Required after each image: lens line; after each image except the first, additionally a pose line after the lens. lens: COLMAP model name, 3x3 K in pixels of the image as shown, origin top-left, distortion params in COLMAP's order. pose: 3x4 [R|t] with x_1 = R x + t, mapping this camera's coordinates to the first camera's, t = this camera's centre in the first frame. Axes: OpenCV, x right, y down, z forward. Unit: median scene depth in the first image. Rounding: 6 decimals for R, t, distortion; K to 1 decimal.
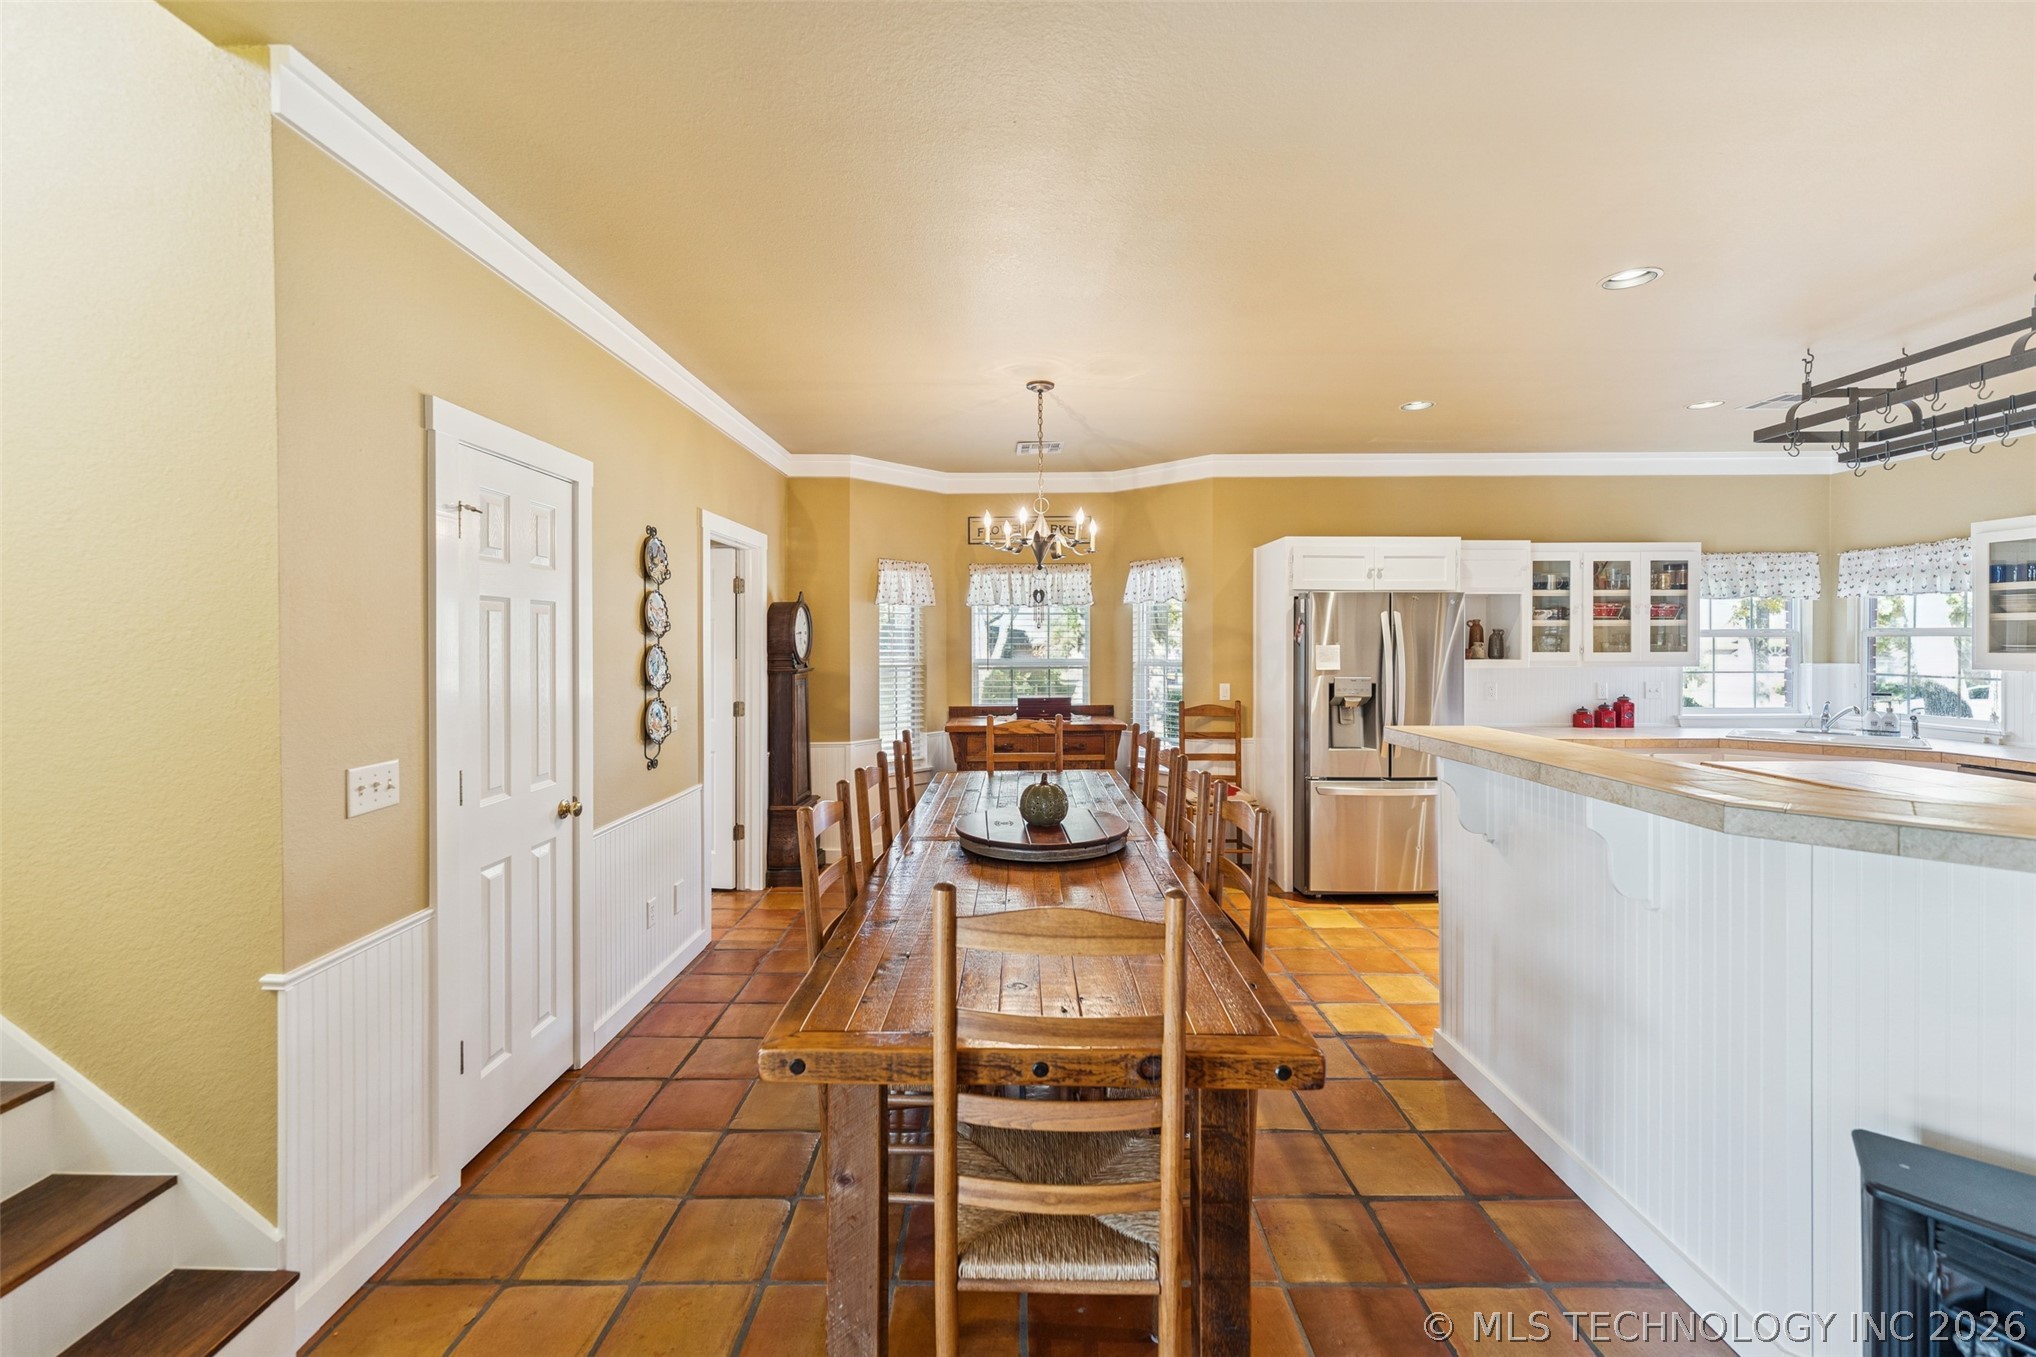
lens RADIAL K [[830.9, 0, 1036.5], [0, 830.9, 653.2], [0, 0, 1]] dist [0.006653, -0.001034]
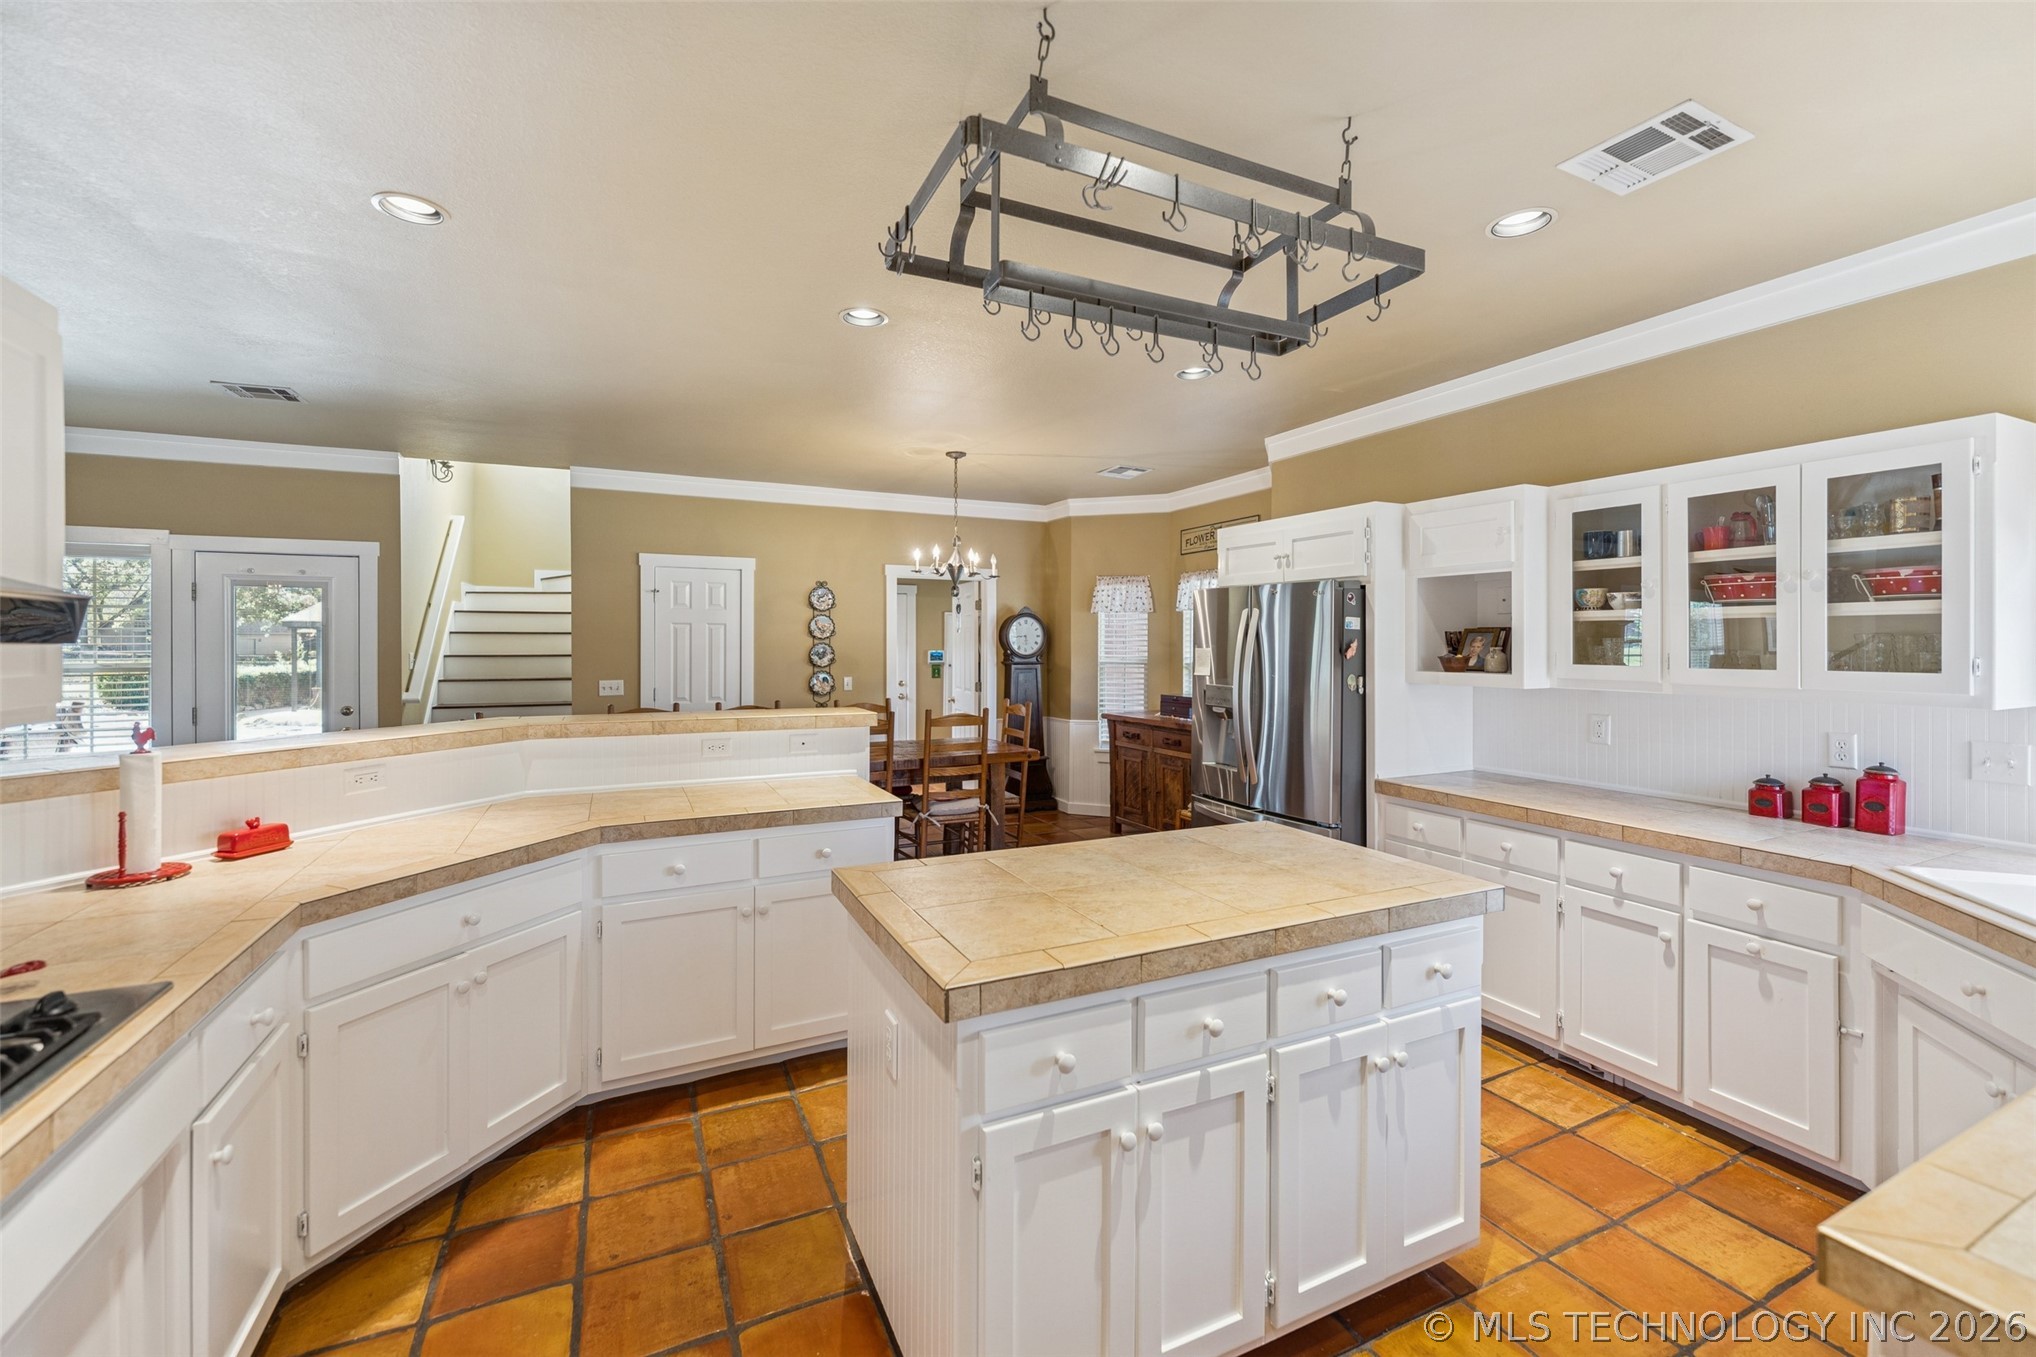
lens RADIAL K [[830.9, 0, 964.9], [0, 830.9, 645.3], [0, 0, 1]] dist [0.006653, -0.001034]
pose [[0.406298, 0.006413, -0.913718, 0.968112], [-0.017323, 0.999850, -0.000686, -0.007018], [0.913576, 0.016107, 0.406348, 0.356928]]
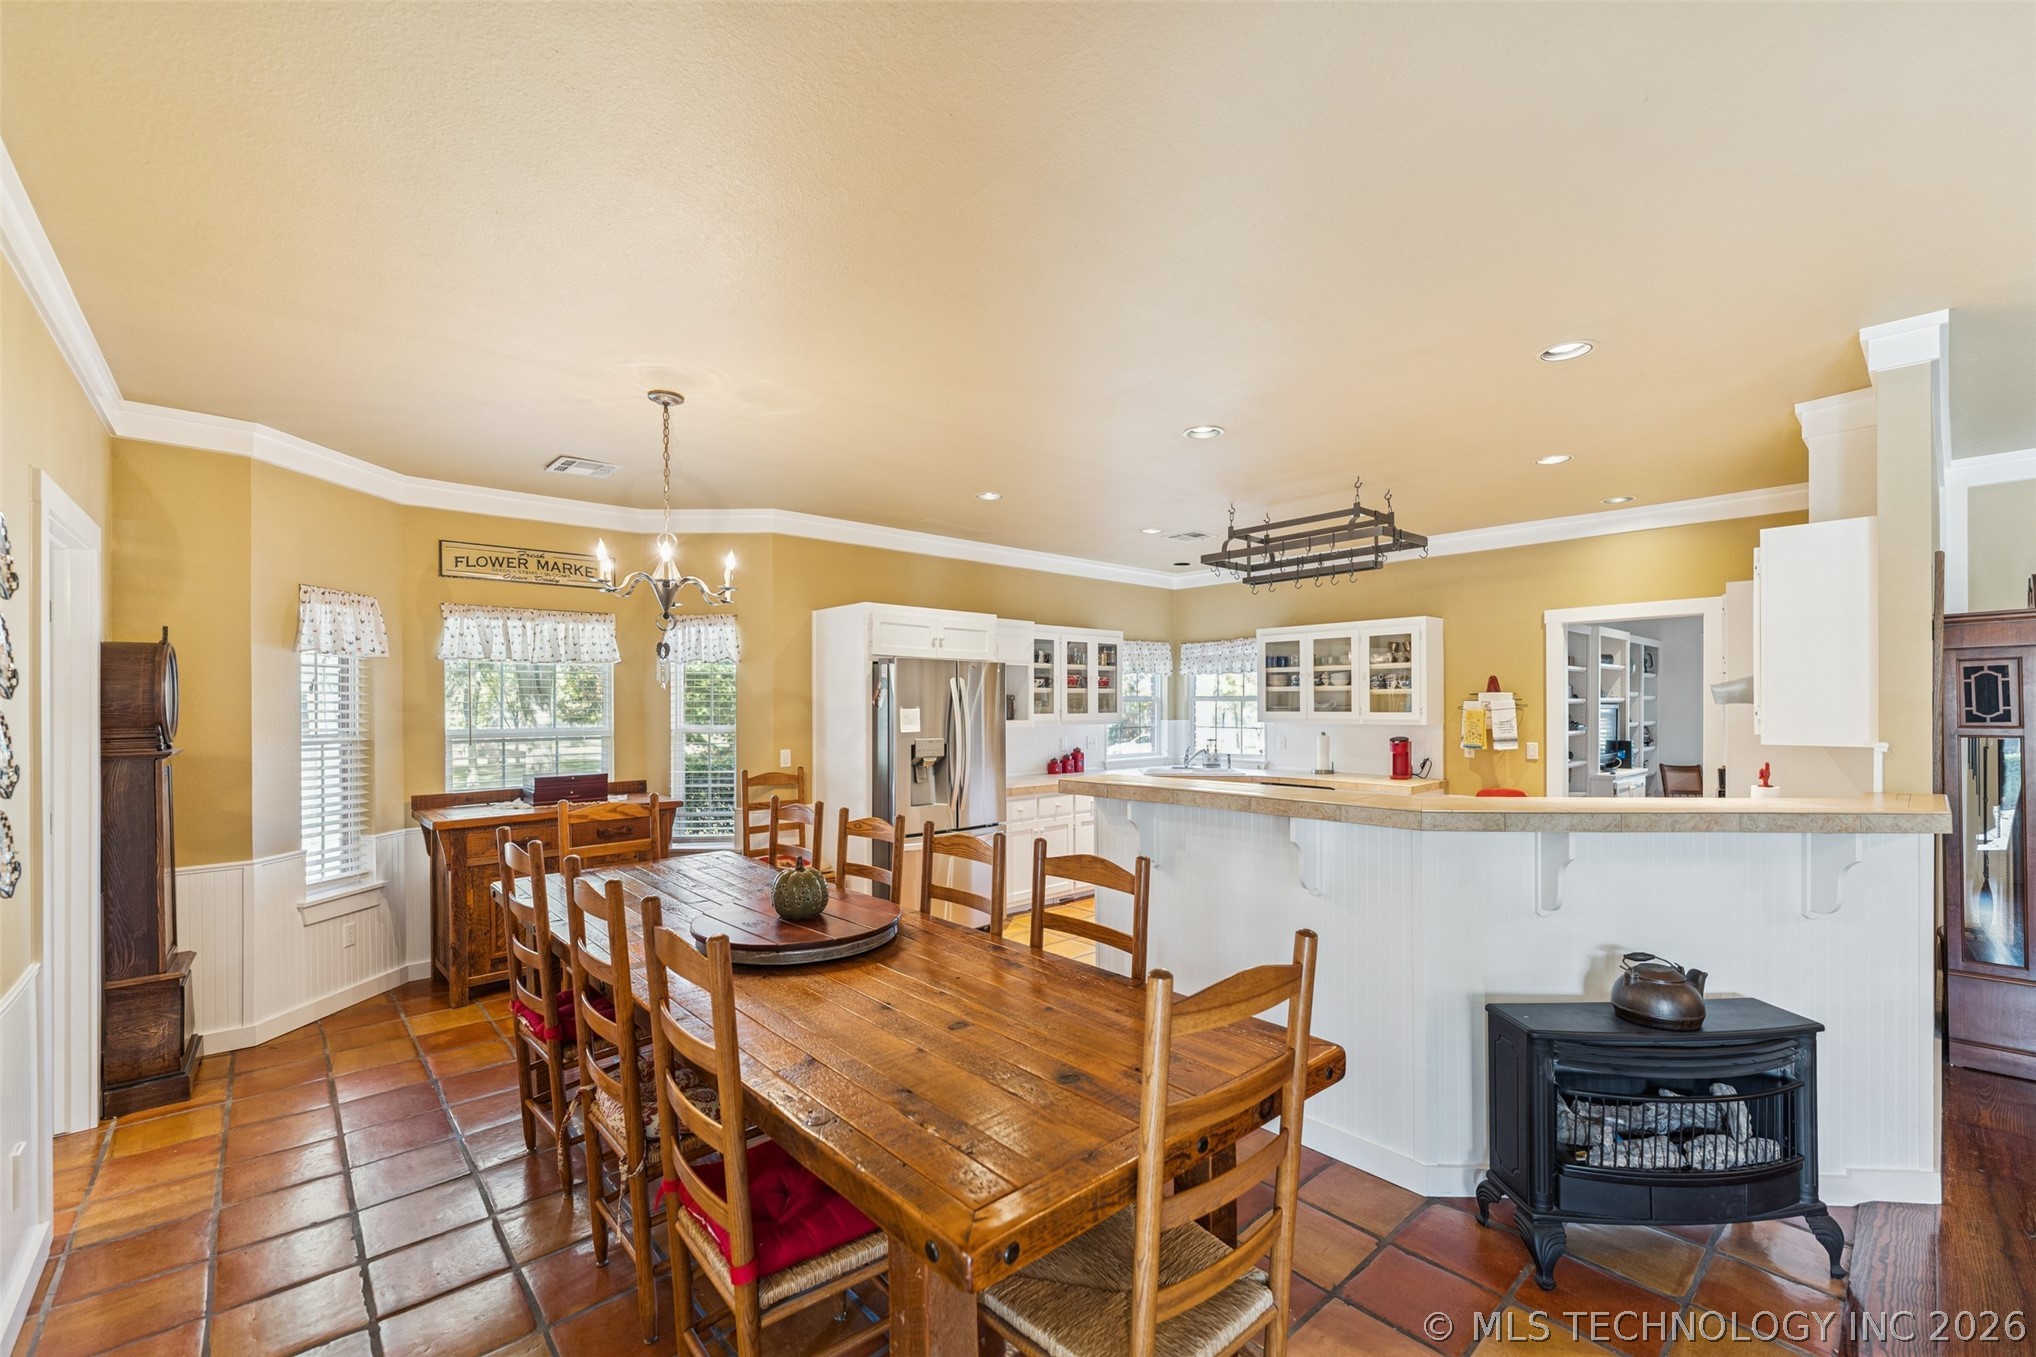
lens RADIAL K [[830.9, 0, 994.3], [0, 830.9, 716.0], [0, 0, 1]] dist [0.006653, -0.001034]
pose [[0.749149, -0.010125, 0.662324, -0.247216], [0.012587, 0.999920, 0.001048, -0.000193], [-0.662282, 0.007552, 0.749217, 0.132216]]
